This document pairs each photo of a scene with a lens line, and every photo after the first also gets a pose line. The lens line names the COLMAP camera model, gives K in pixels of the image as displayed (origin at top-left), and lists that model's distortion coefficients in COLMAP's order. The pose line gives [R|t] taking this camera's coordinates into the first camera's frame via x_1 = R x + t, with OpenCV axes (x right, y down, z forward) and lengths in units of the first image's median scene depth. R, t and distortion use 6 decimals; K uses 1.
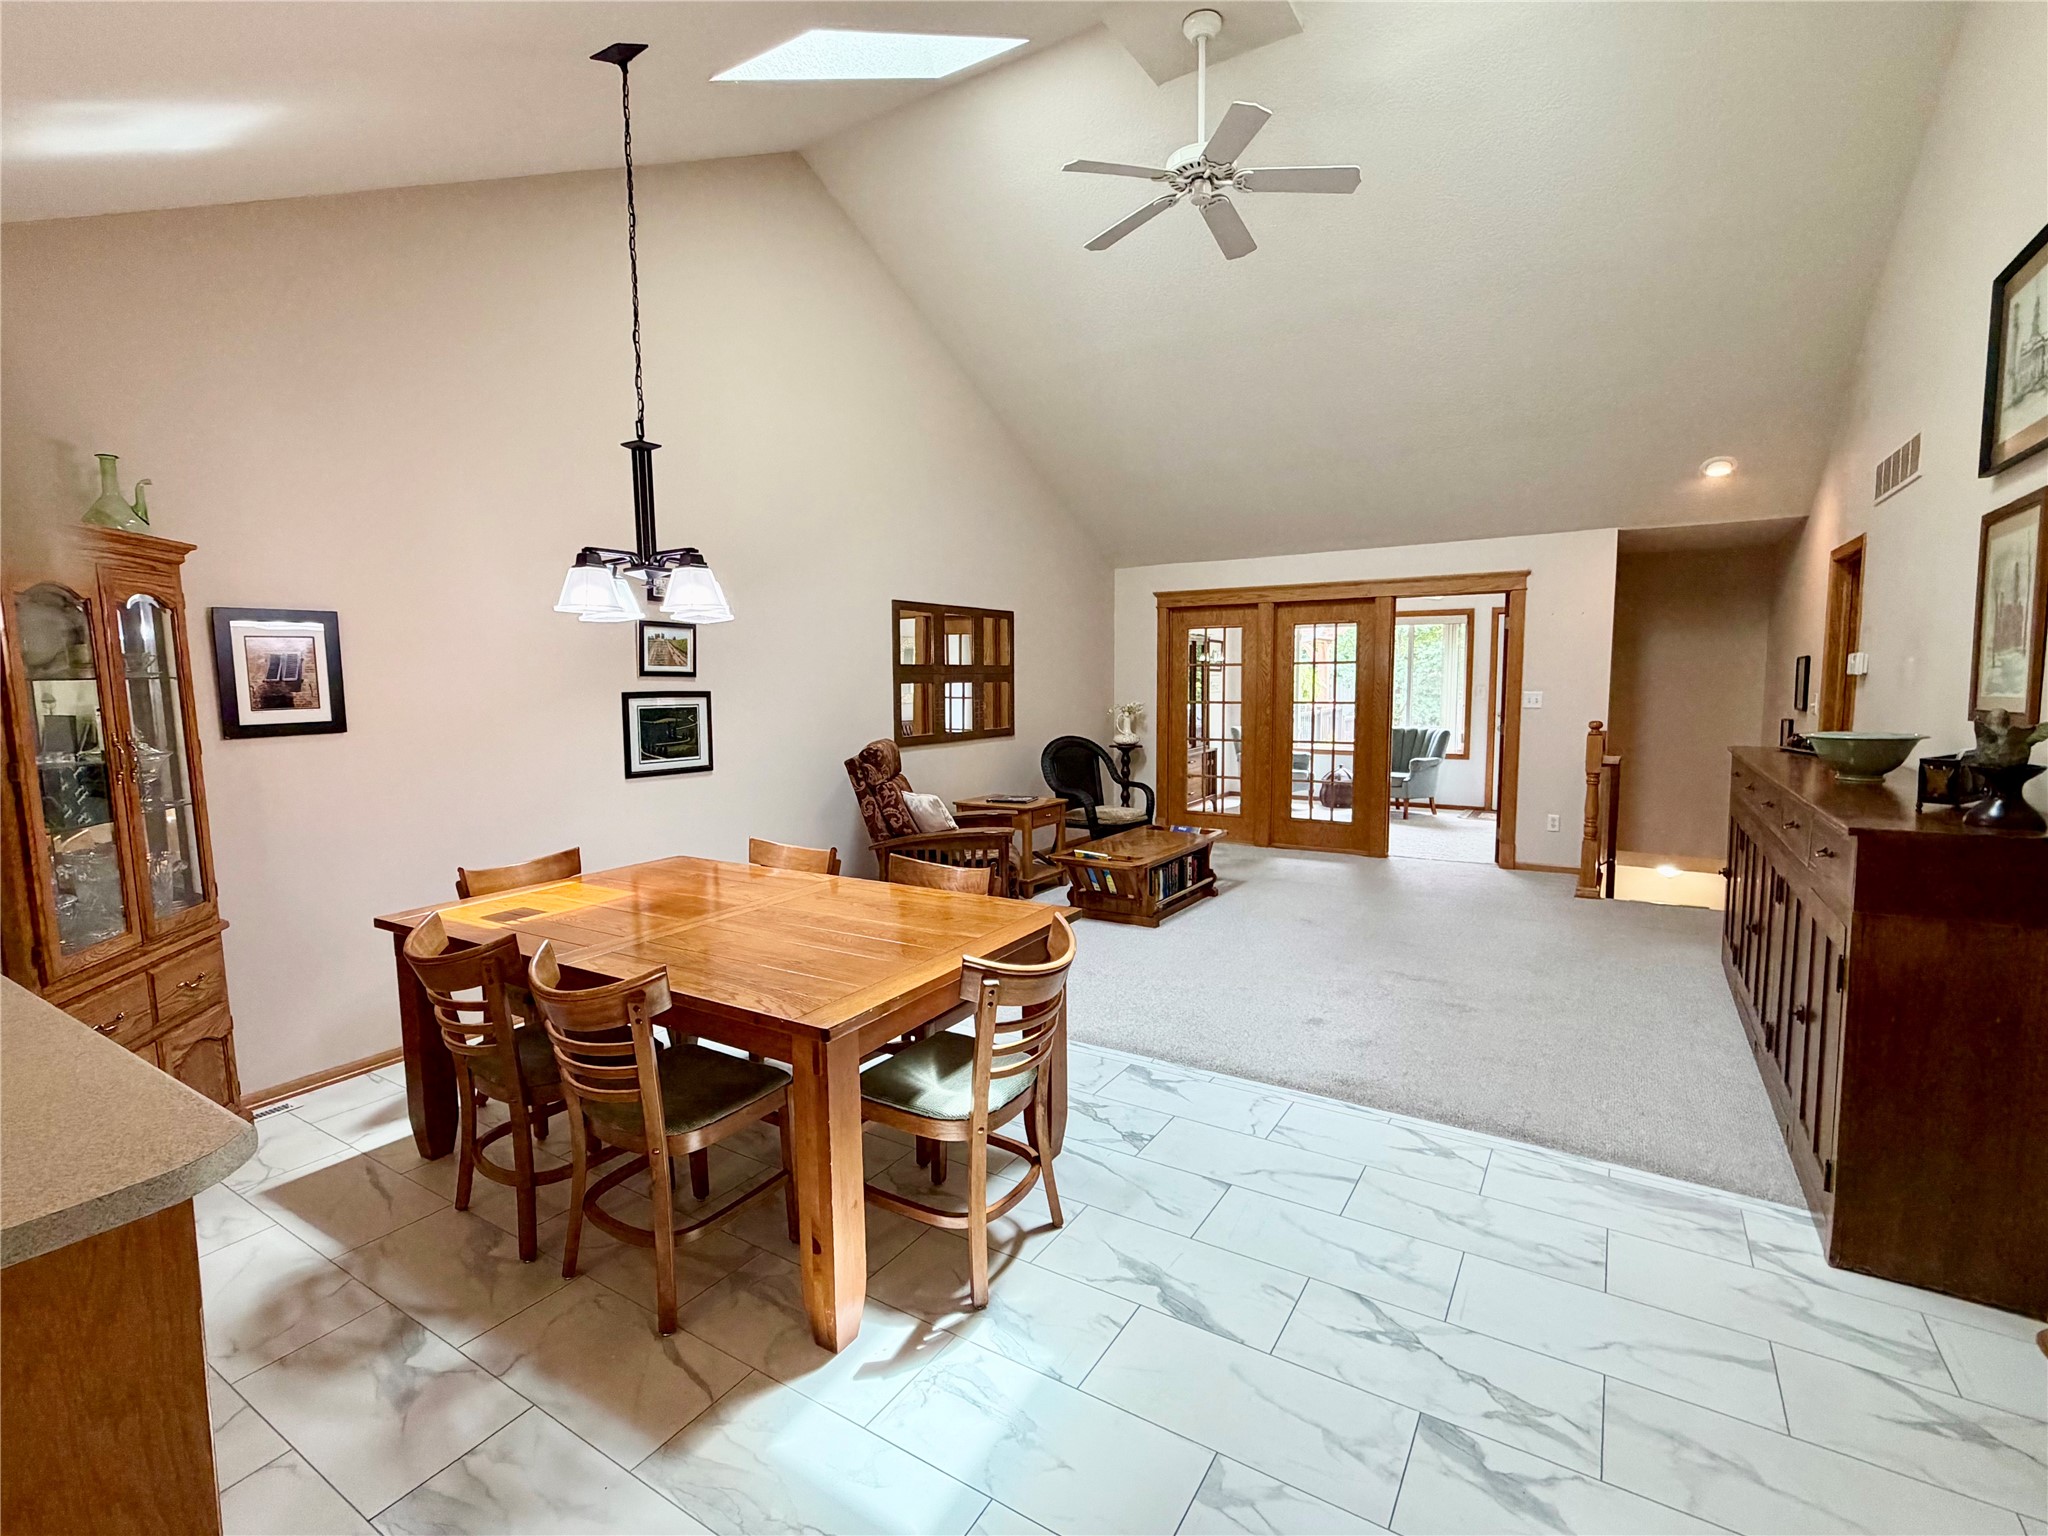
lens RADIAL K [[972.6, 0, 1024.0], [0, 972.6, 768.0], [0, 0, 1]] dist [-0.000956, -0.000278]
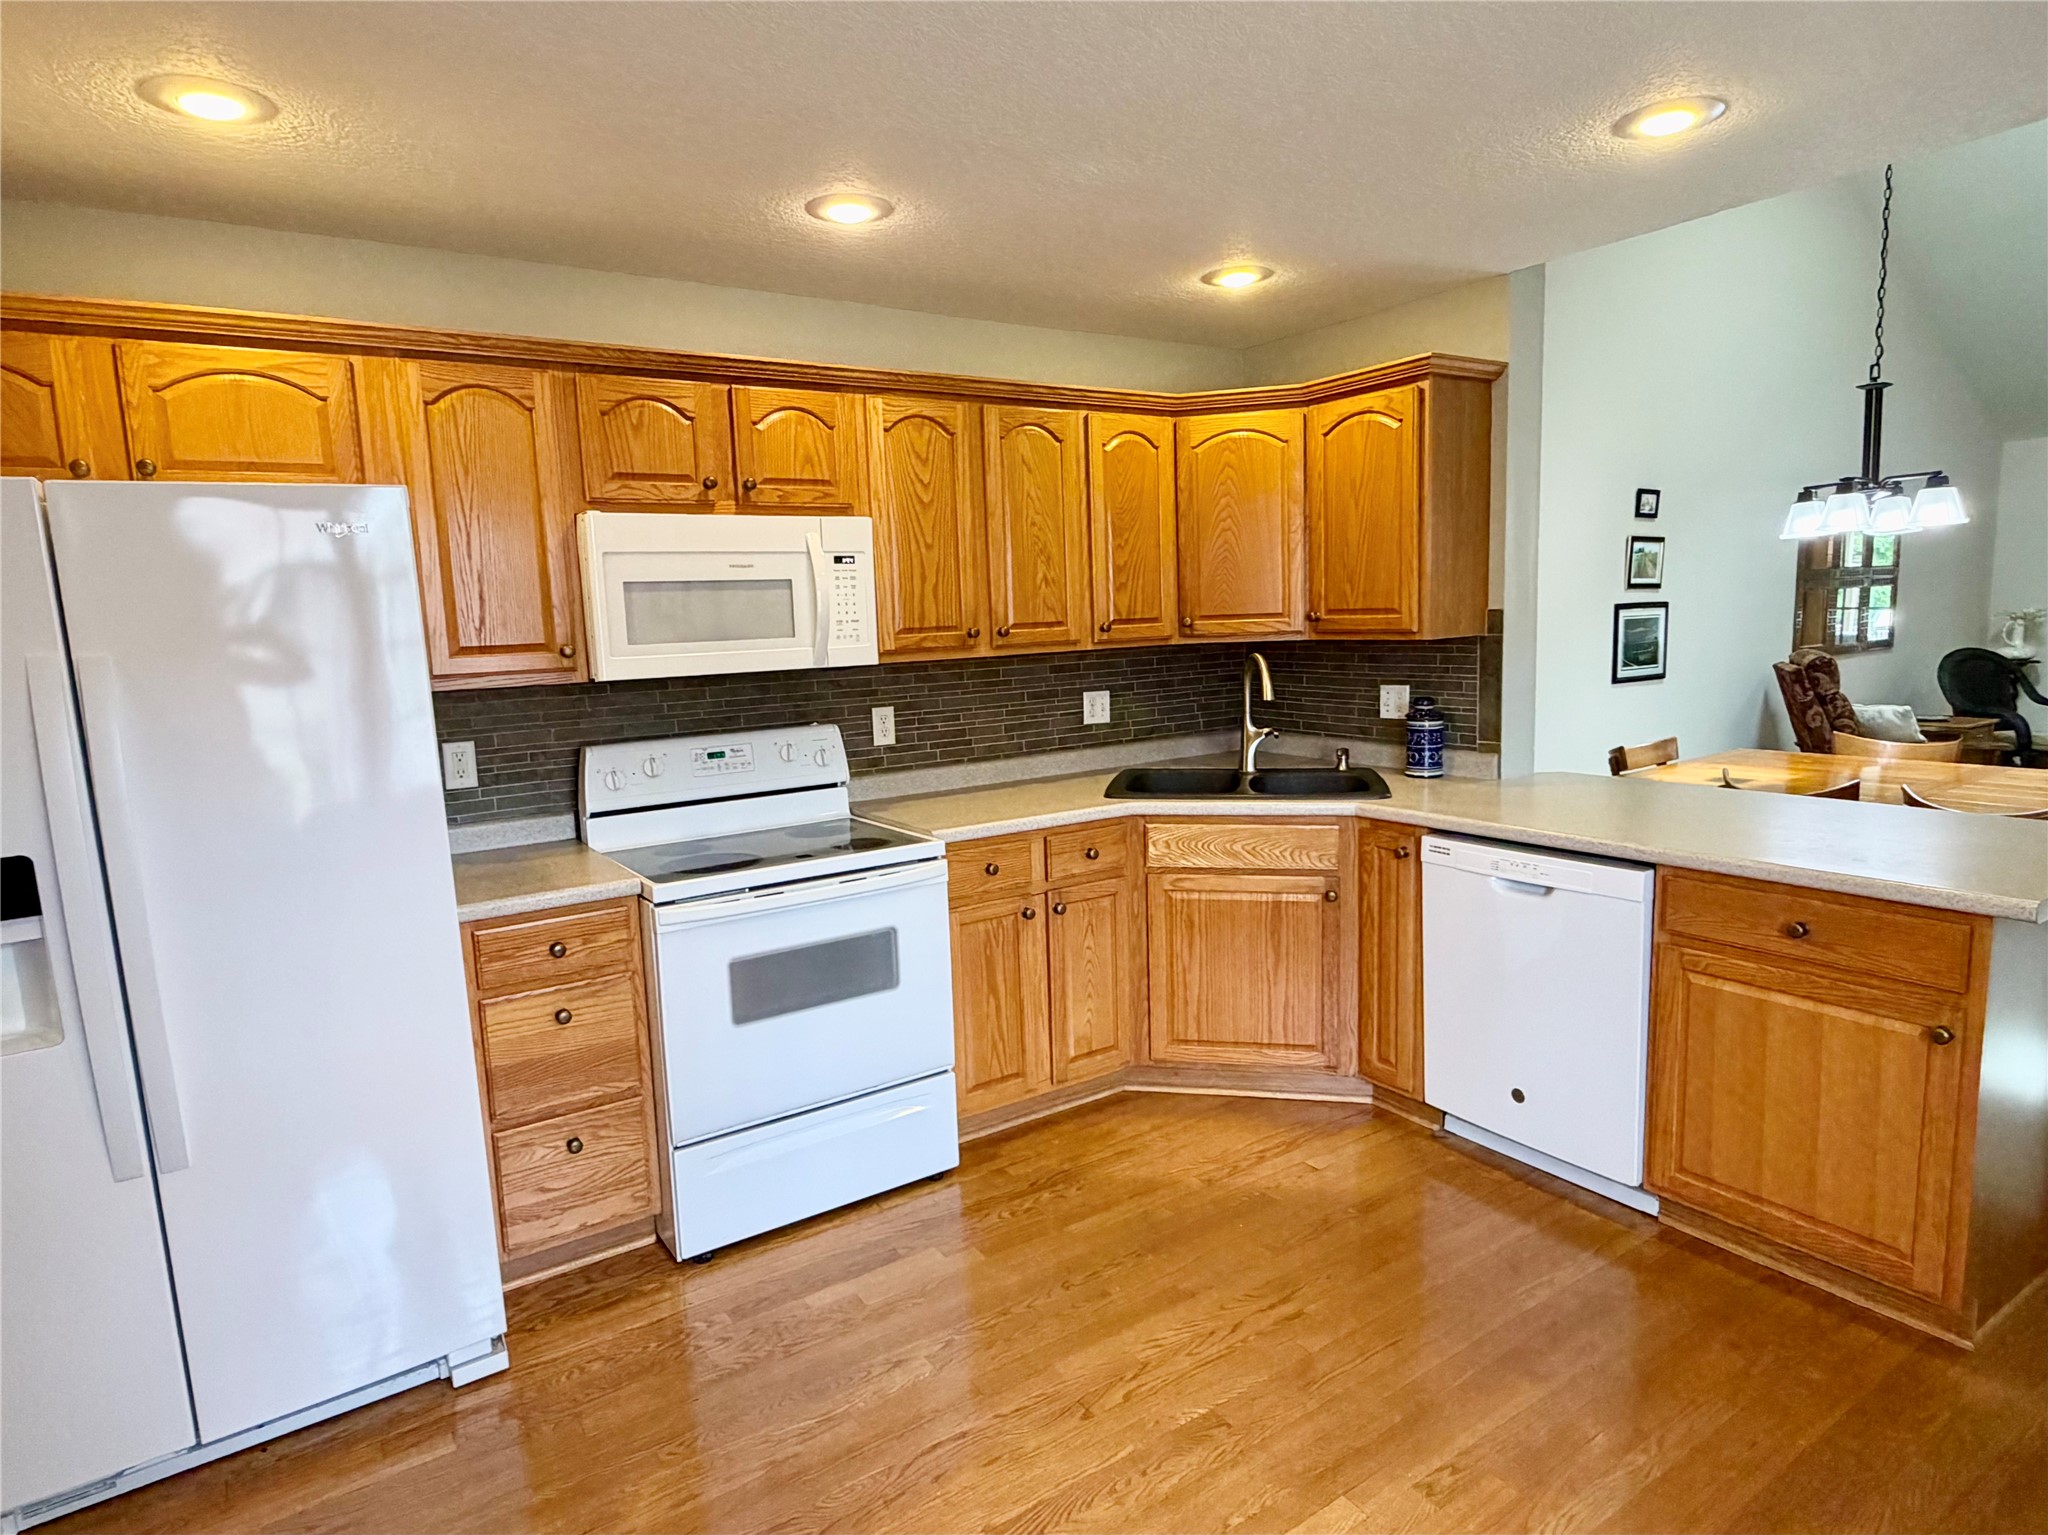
lens RADIAL K [[1201.4, 0, 1024.0], [0, 1201.4, 767.5], [0, 0, 1]] dist [0.014044, 0.000211]
pose [[0.921085, 0.027644, -0.388380, -0.310568], [-0.008147, 0.998626, 0.051759, 0.025092], [0.389277, -0.044510, 0.920045, -0.312556]]
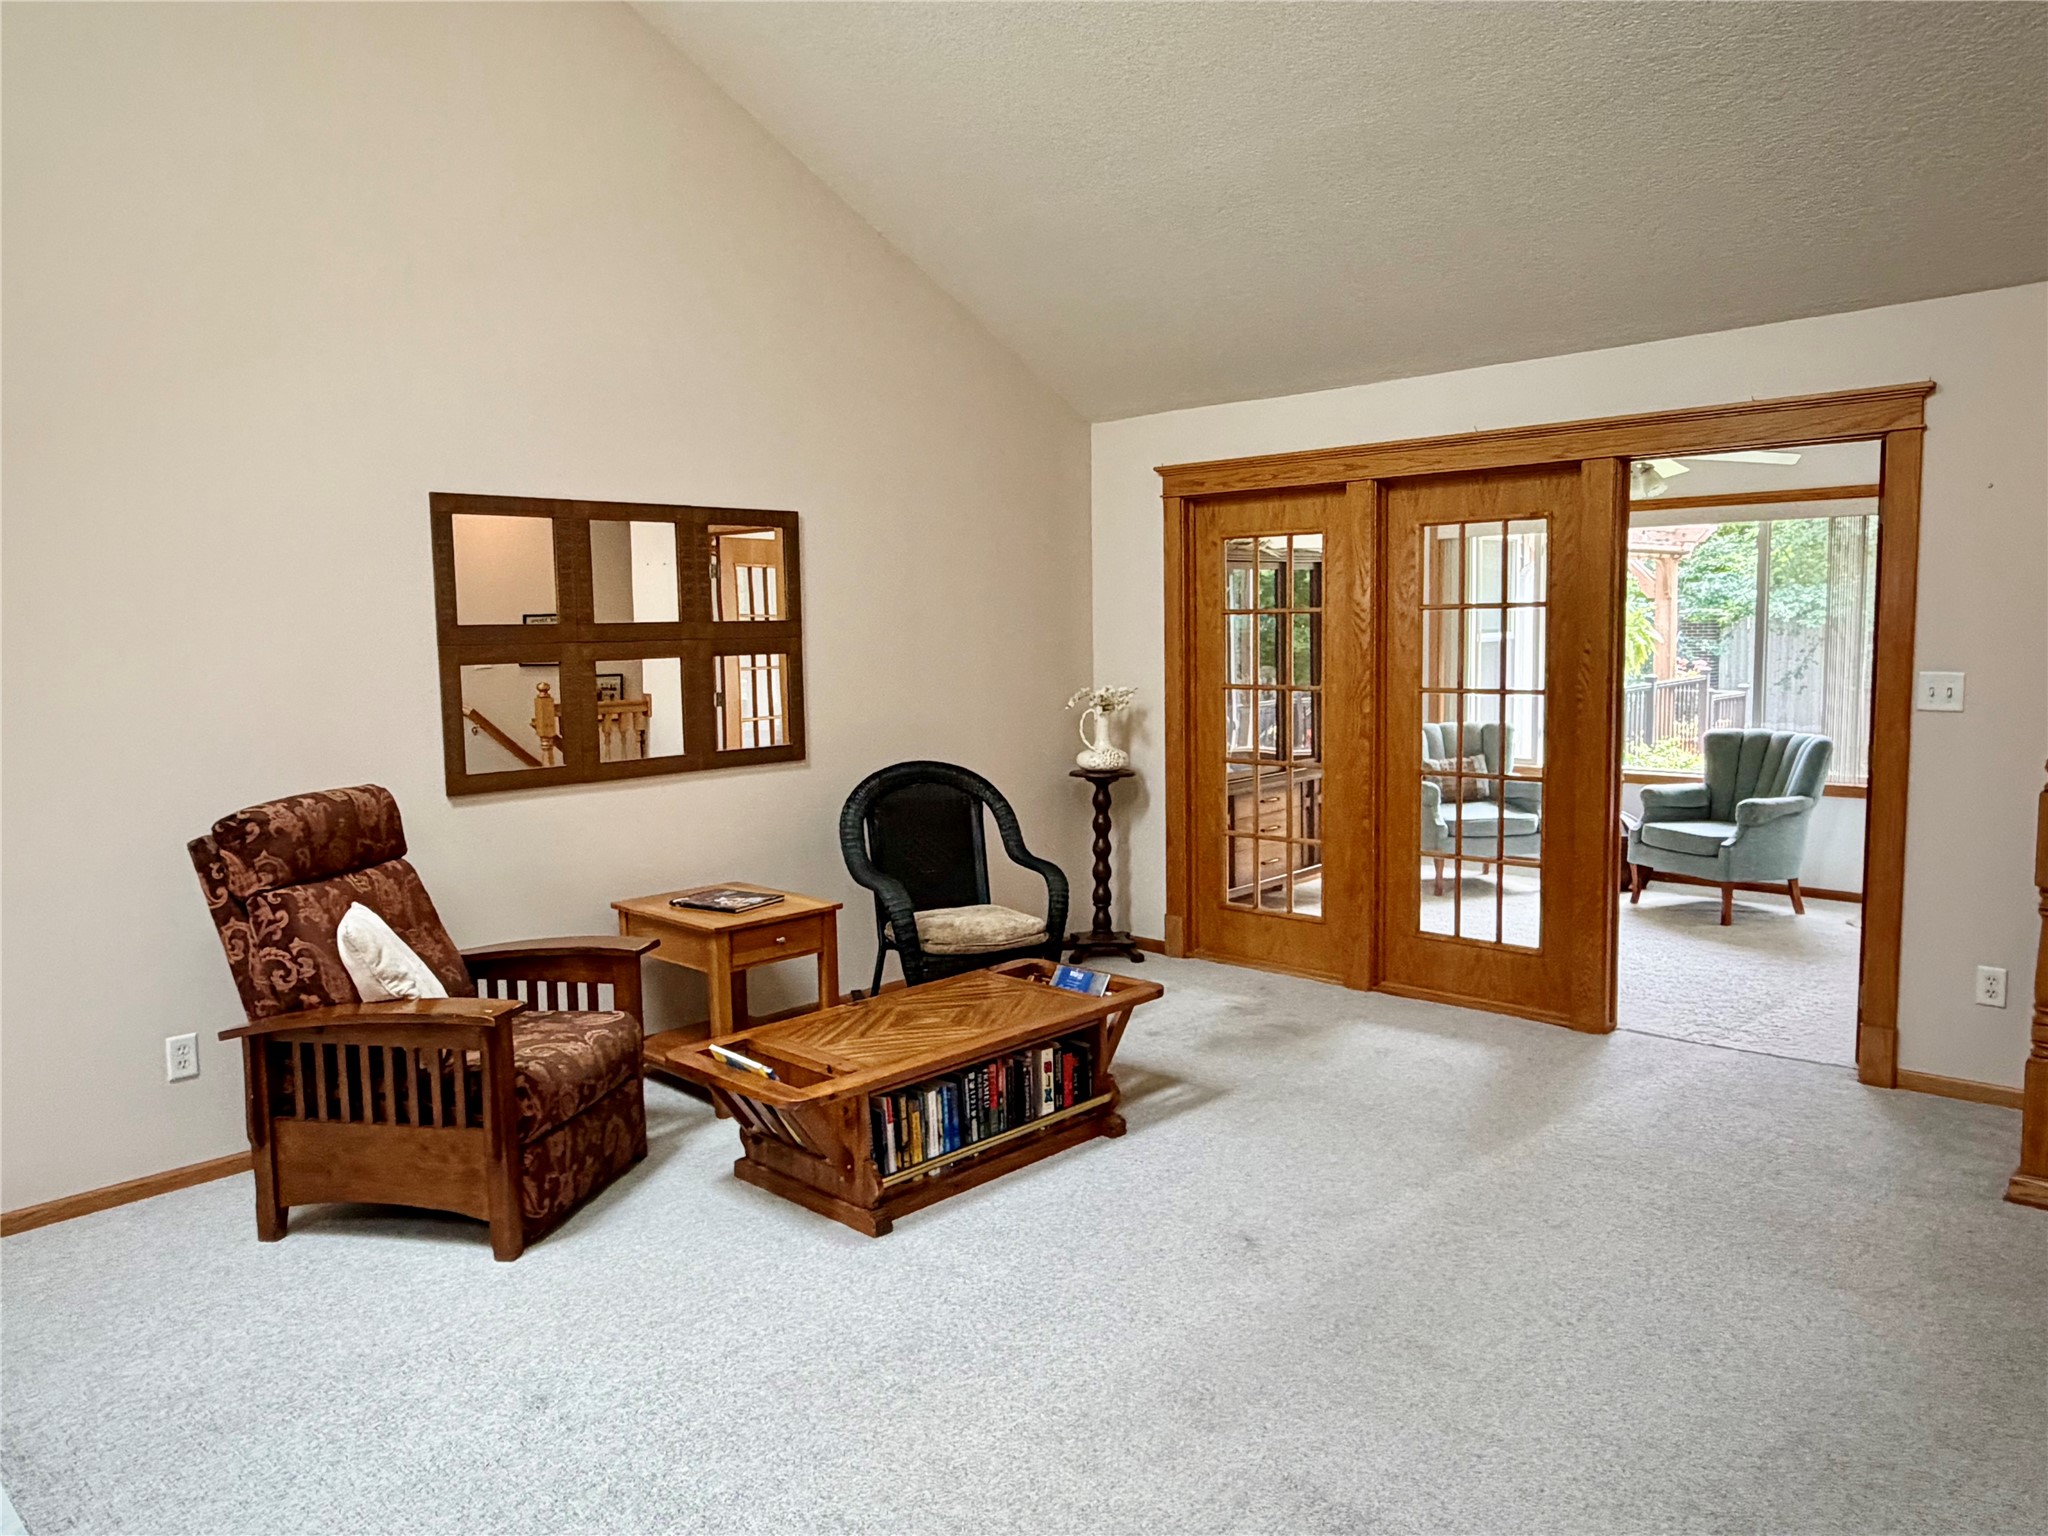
lens RADIAL K [[1433.6, 0, 1024.0], [0, 1433.6, 768.0], [0, 0, 1]] dist [-0.001530, 0.002328]
pose [[0.979916, 0.010594, -0.199127, 0.252172], [-0.008274, 0.999888, 0.012482, -0.040383], [0.199237, -0.010584, 0.979894, 0.305800]]
